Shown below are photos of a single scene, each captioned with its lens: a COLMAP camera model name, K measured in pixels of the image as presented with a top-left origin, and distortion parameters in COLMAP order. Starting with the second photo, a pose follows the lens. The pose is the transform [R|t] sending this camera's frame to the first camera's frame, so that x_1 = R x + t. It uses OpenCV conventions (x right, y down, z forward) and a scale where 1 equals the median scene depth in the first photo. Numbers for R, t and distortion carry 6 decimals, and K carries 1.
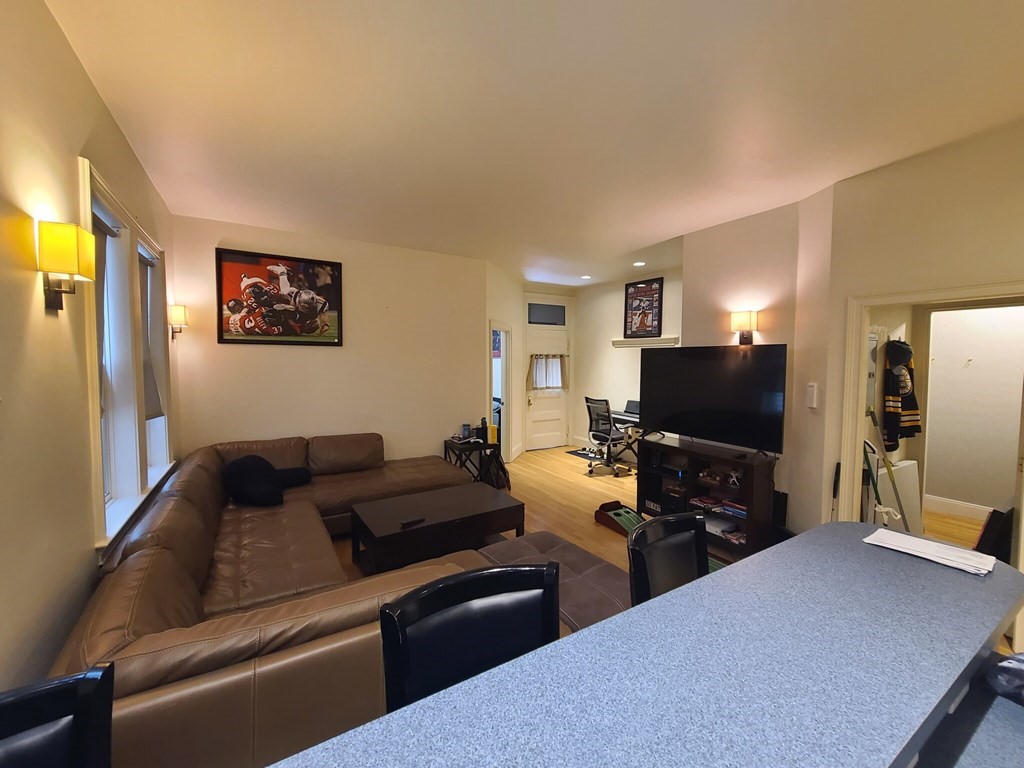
lens RADIAL K [[421.5, 0, 521.3], [0, 421.5, 378.7], [0, 0, 1]] dist [0.002378, -0.002487]
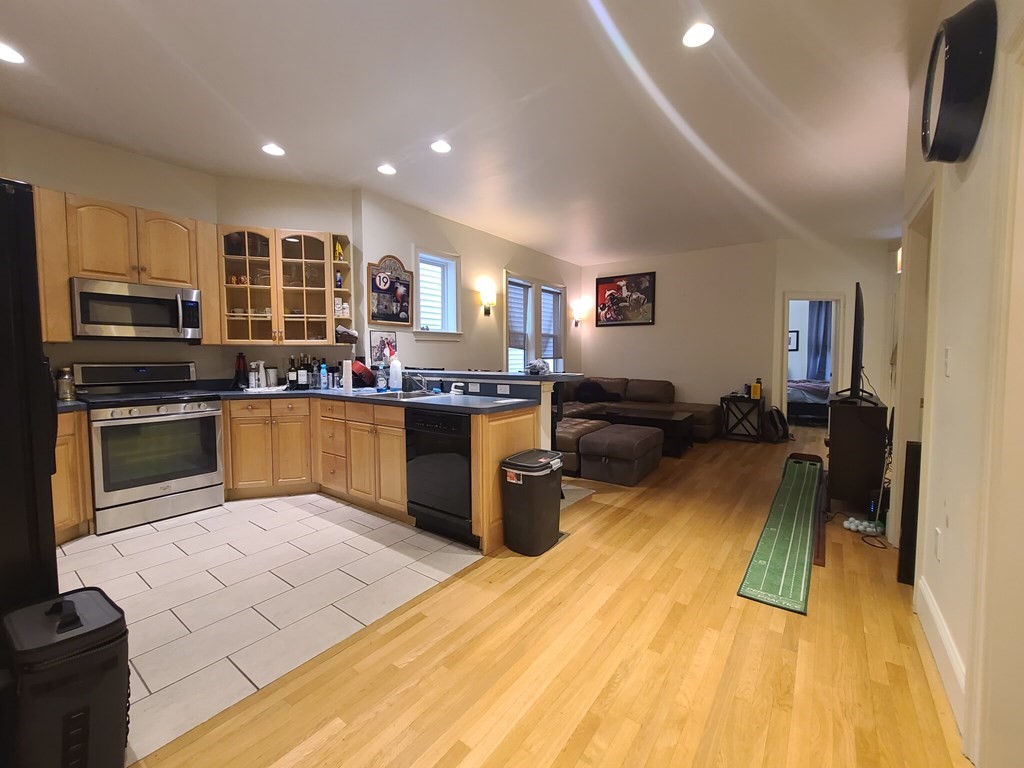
lens RADIAL K [[421.5, 0, 521.3], [0, 421.5, 378.7], [0, 0, 1]] dist [0.002378, -0.002487]
pose [[0.375052, 0.043599, -0.925978, 0.923562], [-0.038974, 0.998752, 0.031240, 0.102740], [0.926184, 0.024373, 0.376283, -0.052960]]
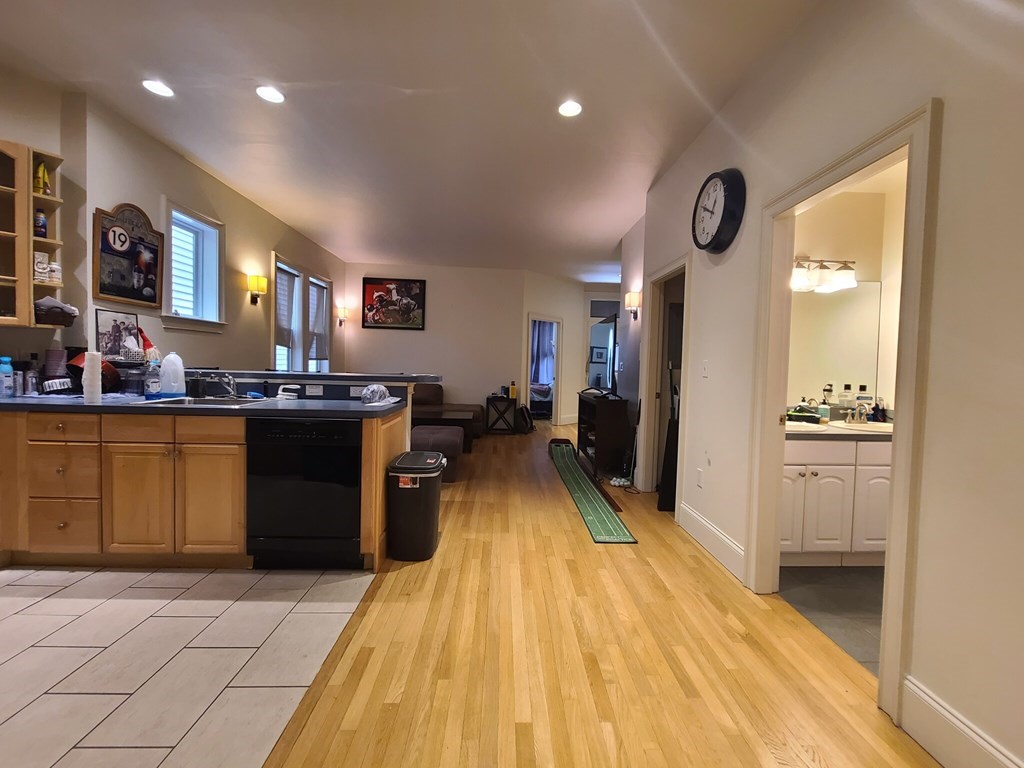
lens RADIAL K [[421.5, 0, 521.3], [0, 421.5, 378.7], [0, 0, 1]] dist [0.002378, -0.002487]
pose [[0.871172, 0.036006, -0.489655, 0.777817], [-0.047217, 0.998829, -0.010560, 0.120541], [0.488701, 0.032320, 0.871852, -0.267185]]
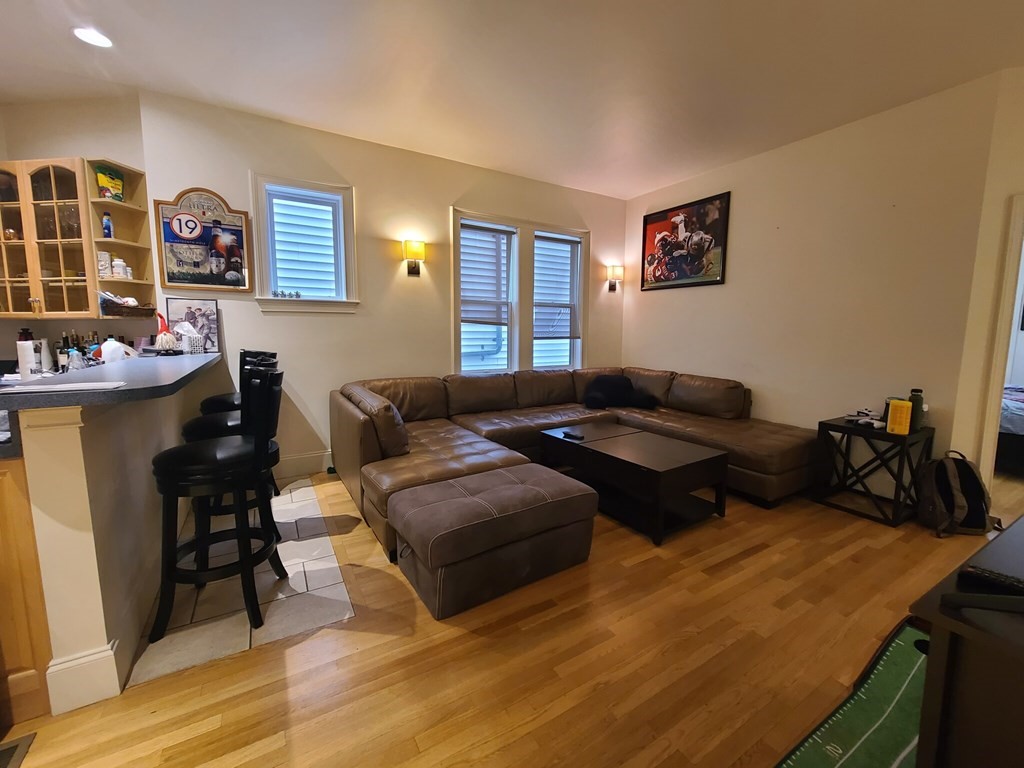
lens RADIAL K [[421.5, 0, 521.3], [0, 421.5, 378.7], [0, 0, 1]] dist [0.002378, -0.002487]
pose [[-0.006924, 0.108716, -0.994049, 0.568685], [-0.054093, 0.992576, 0.108931, 0.058341], [0.998512, 0.054525, -0.000992, 0.608124]]
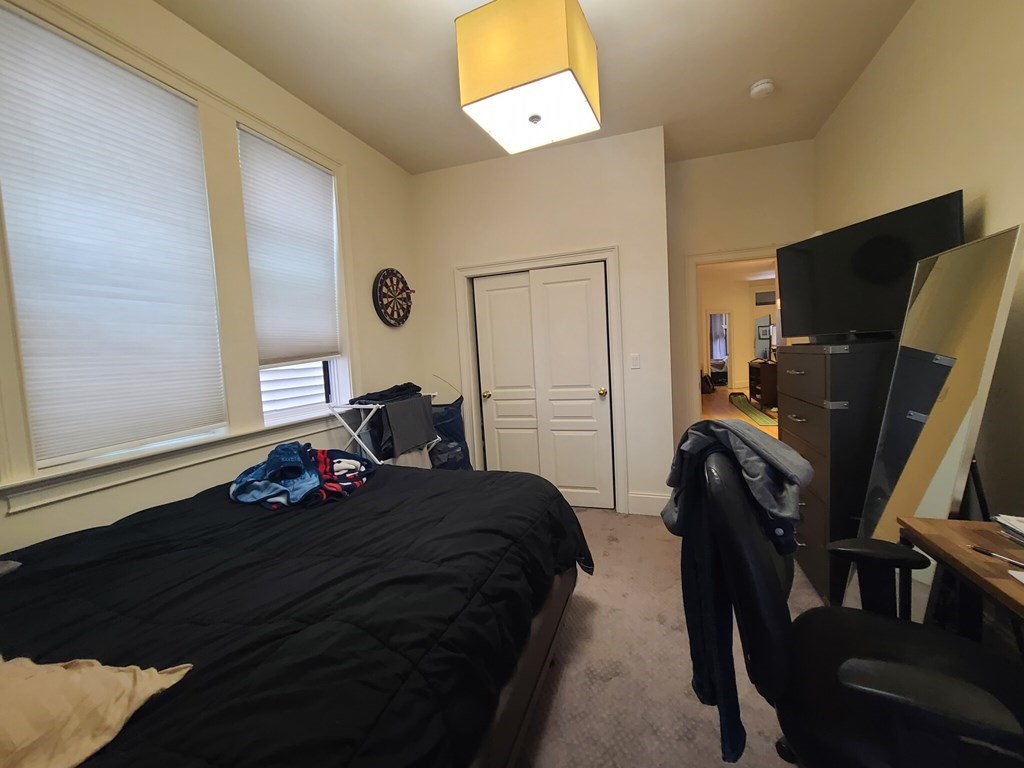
lens RADIAL K [[421.5, 0, 521.3], [0, 421.5, 378.7], [0, 0, 1]] dist [0.002378, -0.002487]
pose [[0.644328, 0.009995, -0.764684, 1.168511], [0.020578, 0.999326, 0.030401, 0.136503], [0.764473, -0.035324, 0.643688, -1.250343]]
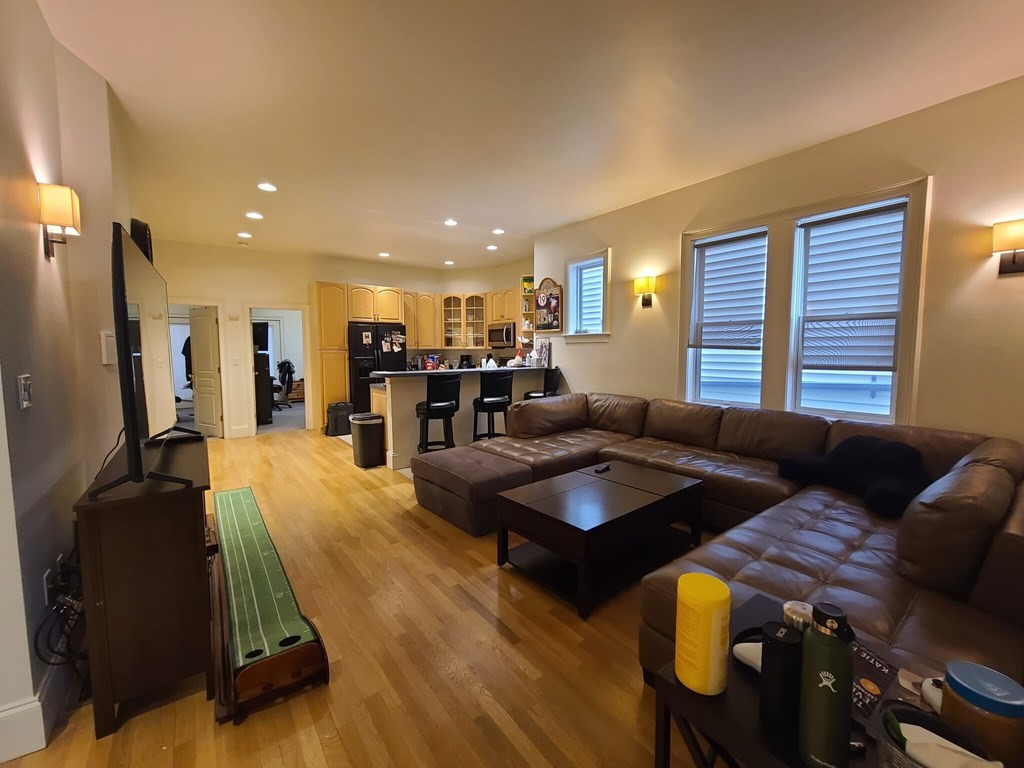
lens RADIAL K [[421.5, 0, 521.3], [0, 421.5, 378.7], [0, 0, 1]] dist [0.002378, -0.002487]
pose [[-0.994519, 0.007484, -0.104289, 0.033533], [-0.004959, 0.992937, 0.118541, 0.000552], [0.104439, 0.118409, -0.987457, 1.392189]]
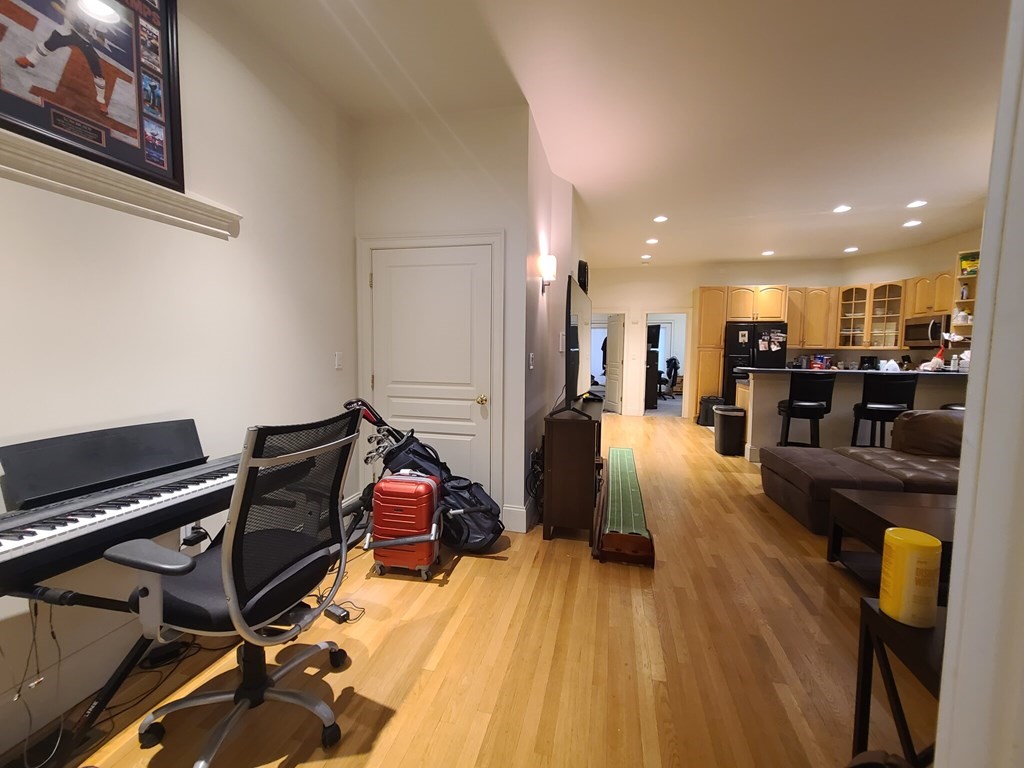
lens RADIAL K [[421.5, 0, 521.3], [0, 421.5, 378.7], [0, 0, 1]] dist [0.002378, -0.002487]
pose [[-0.719640, -0.061876, 0.691585, -0.081841], [0.019653, 0.993807, 0.109366, 0.005146], [-0.694070, 0.092296, -0.713967, 1.536156]]
